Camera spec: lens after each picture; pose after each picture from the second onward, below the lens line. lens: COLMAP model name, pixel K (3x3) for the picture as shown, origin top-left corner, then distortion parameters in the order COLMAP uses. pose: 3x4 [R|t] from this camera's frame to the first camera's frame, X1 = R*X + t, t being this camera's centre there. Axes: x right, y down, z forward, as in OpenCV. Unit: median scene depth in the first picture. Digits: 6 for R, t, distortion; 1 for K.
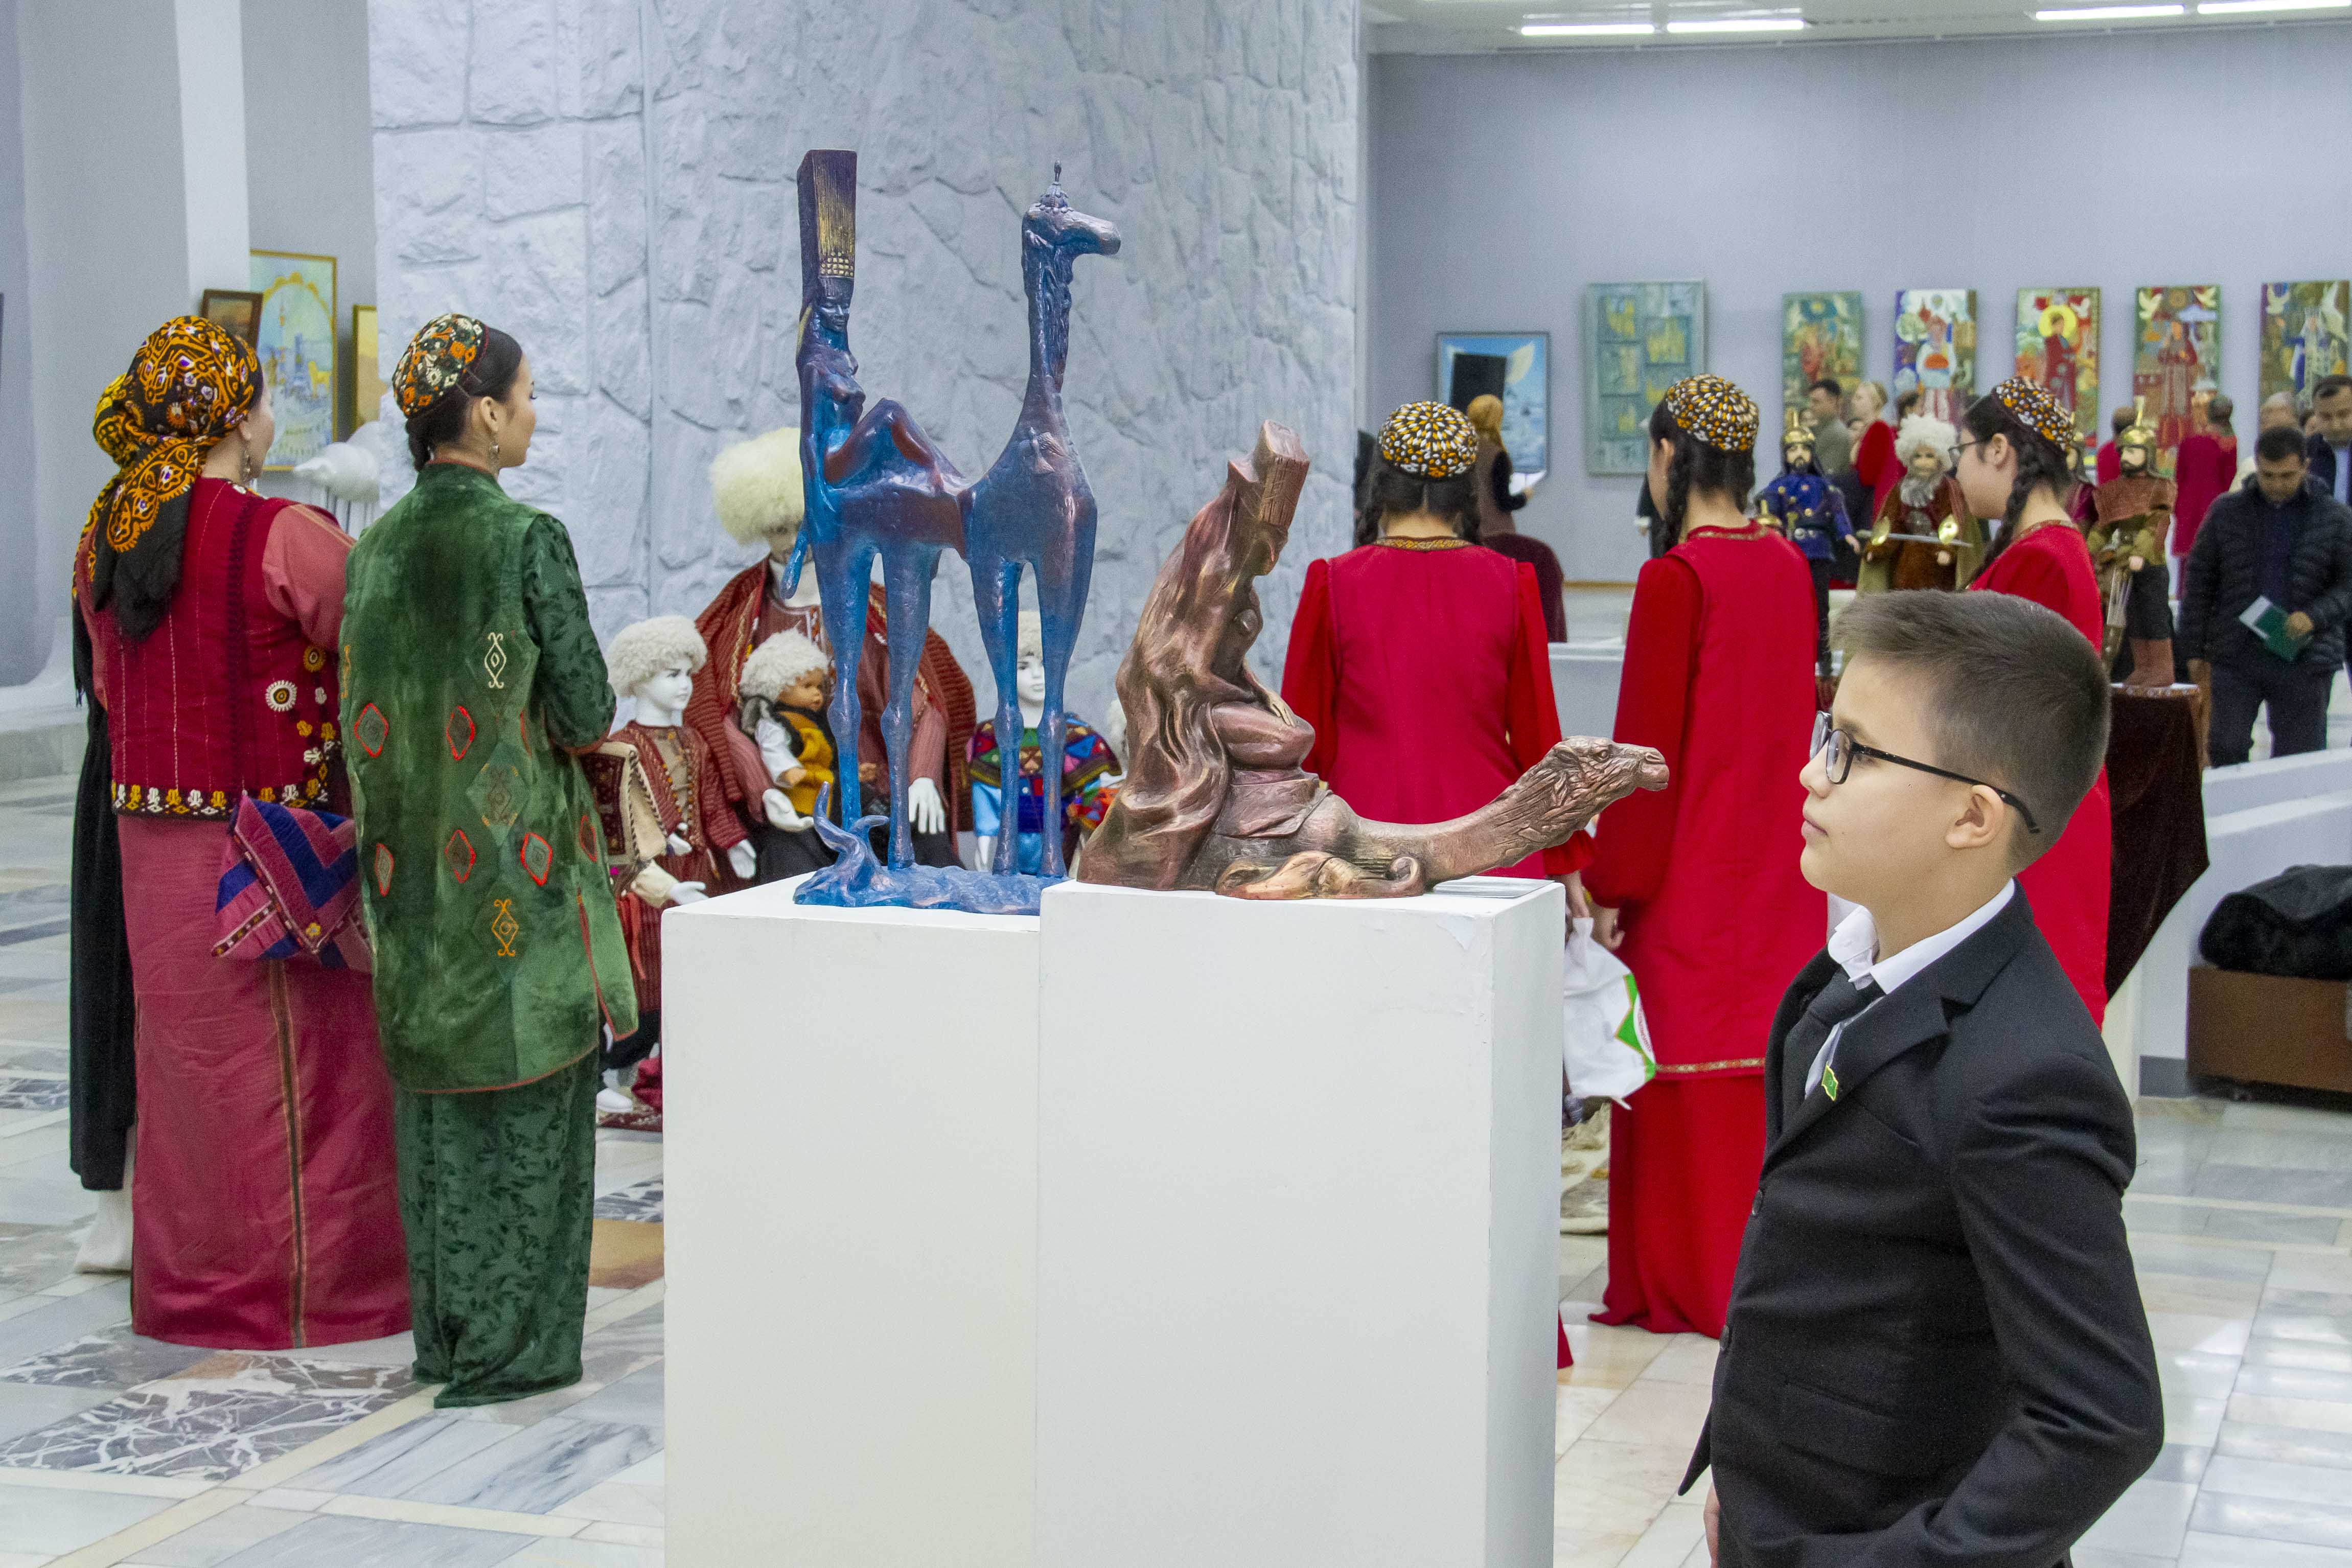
lens RADIAL K [[3523.7, 0, 1176.0], [0, 3523.7, 784.0], [0, 0, 1]] dist [-0.003789, 0.008164]
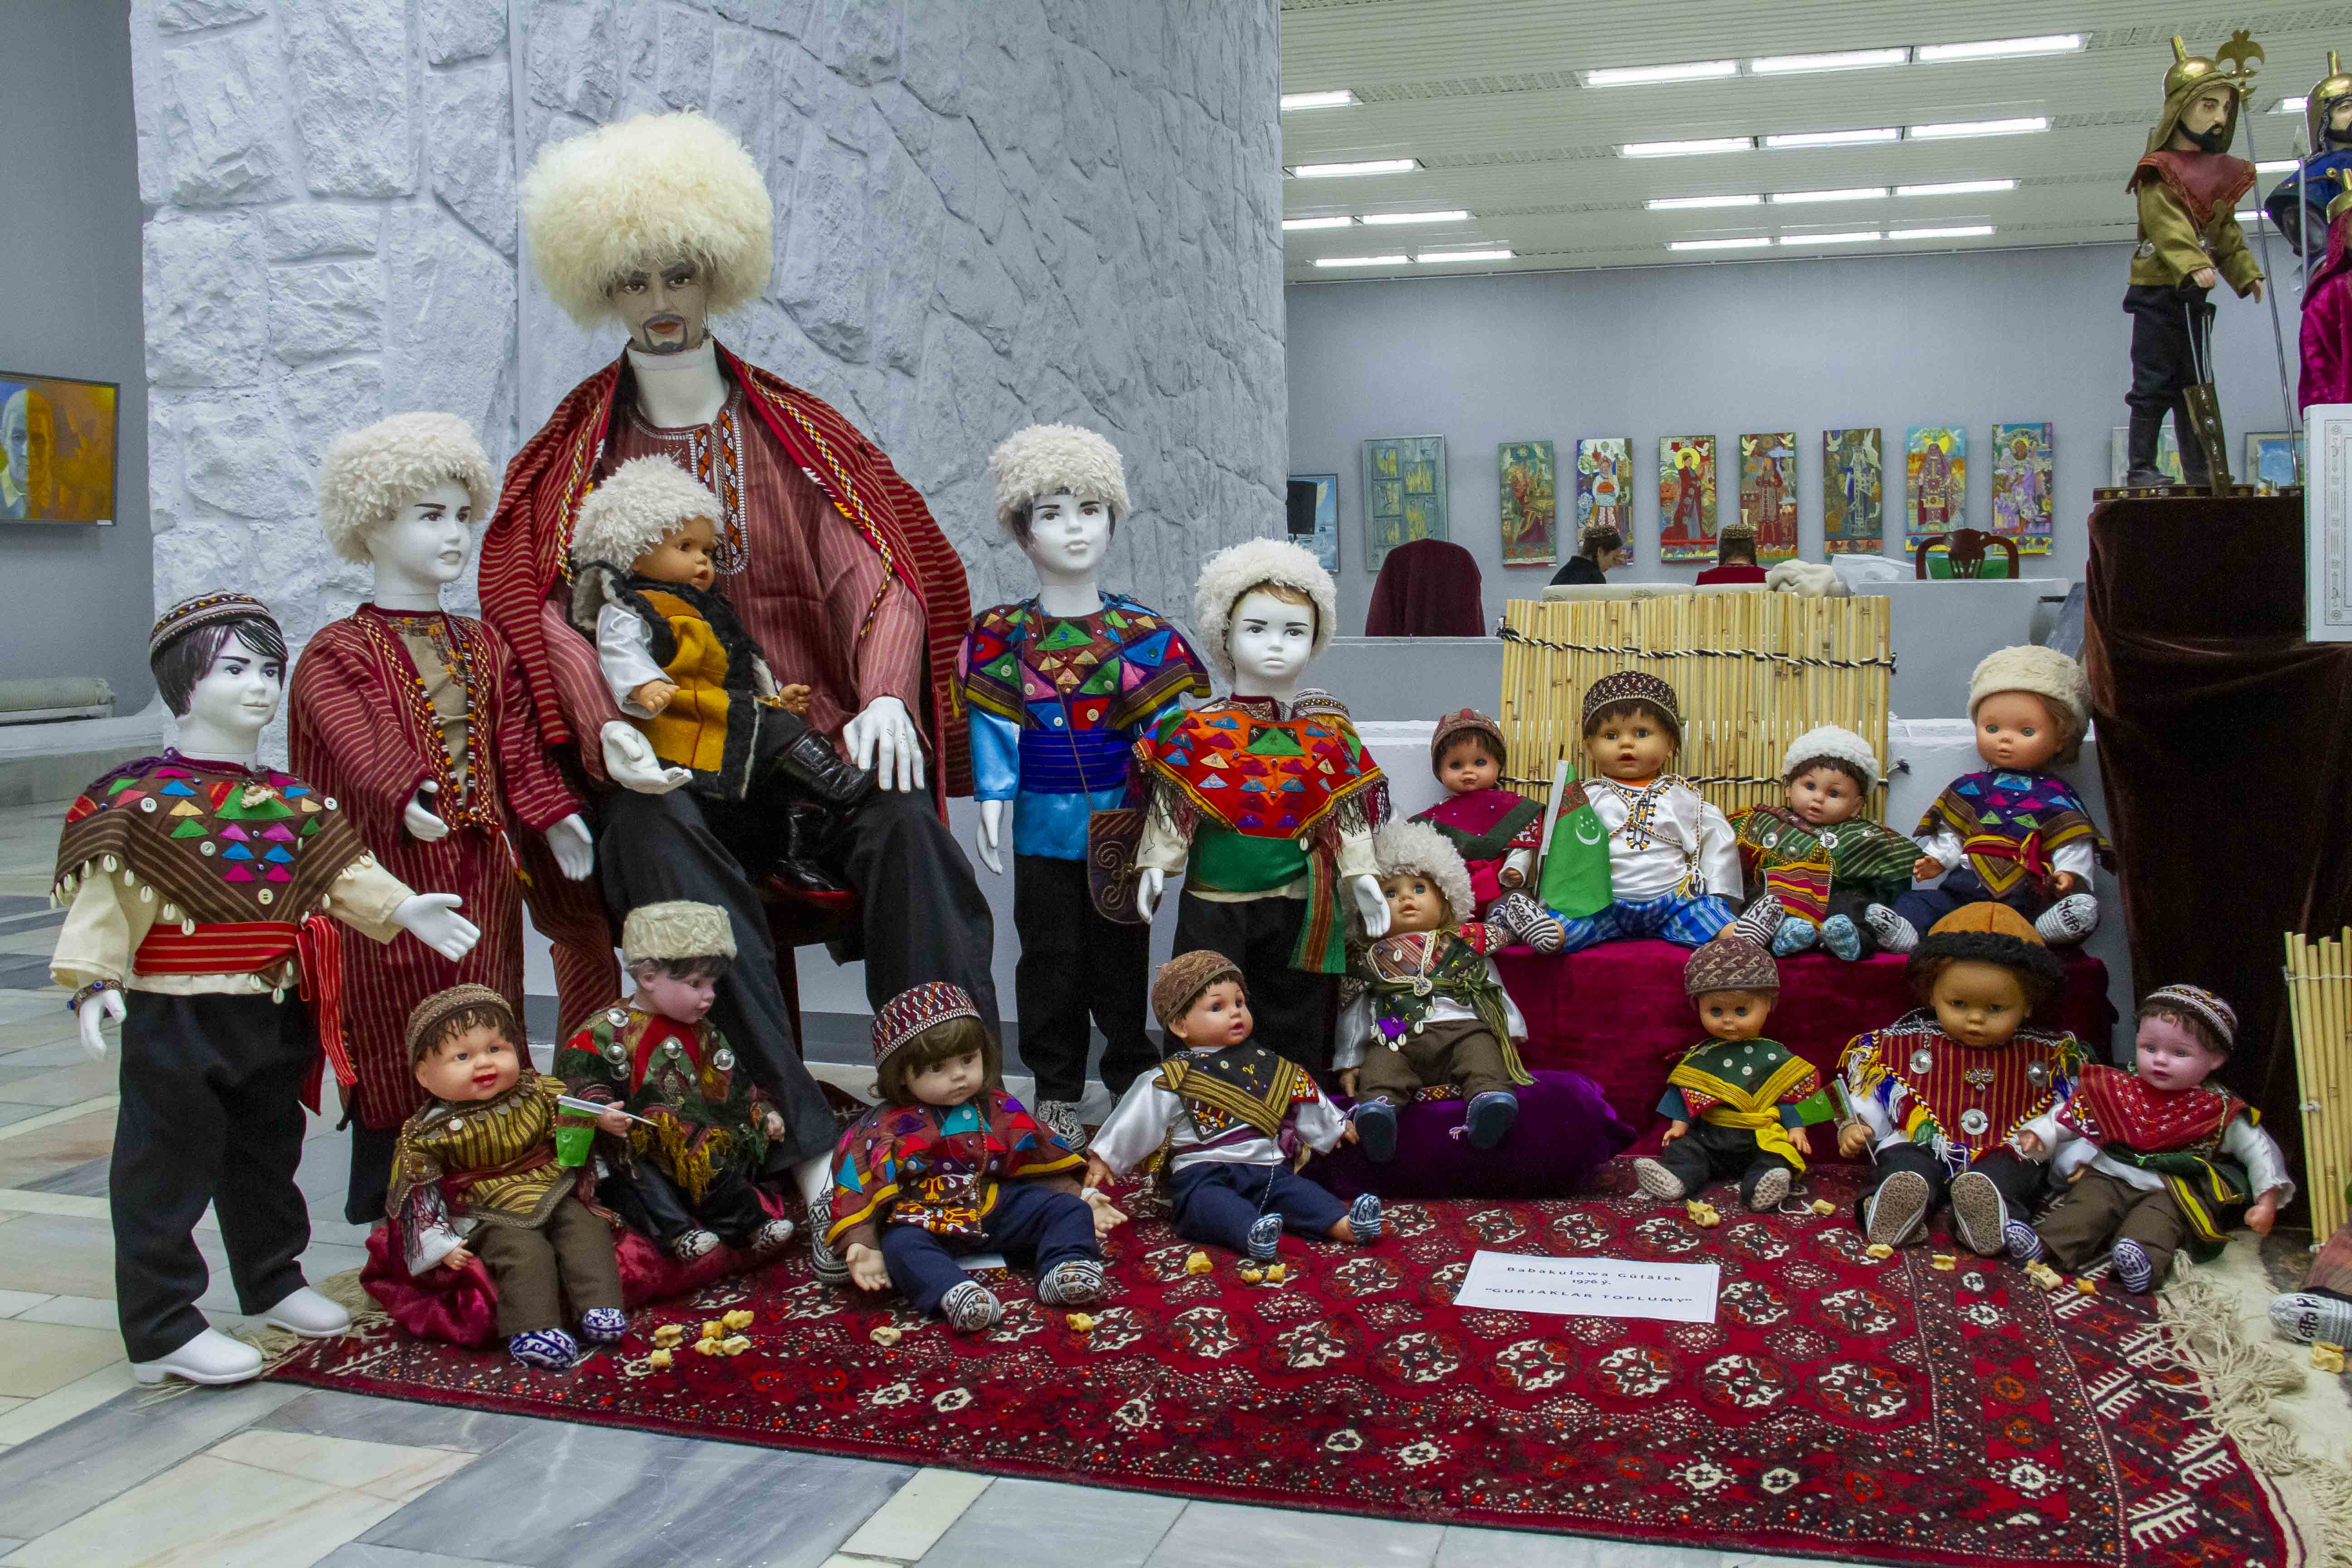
lens RADIAL K [[2193.6, 0, 1170.1], [0, 2193.6, 747.1], [0, 0, 1]] dist [-0.221582, 0.239134]
pose [[0.998542, -0.025675, 0.047476, -0.037475], [0.026823, 0.999359, -0.023708, 0.014006], [-0.046837, 0.024947, 0.998591, 0.564506]]
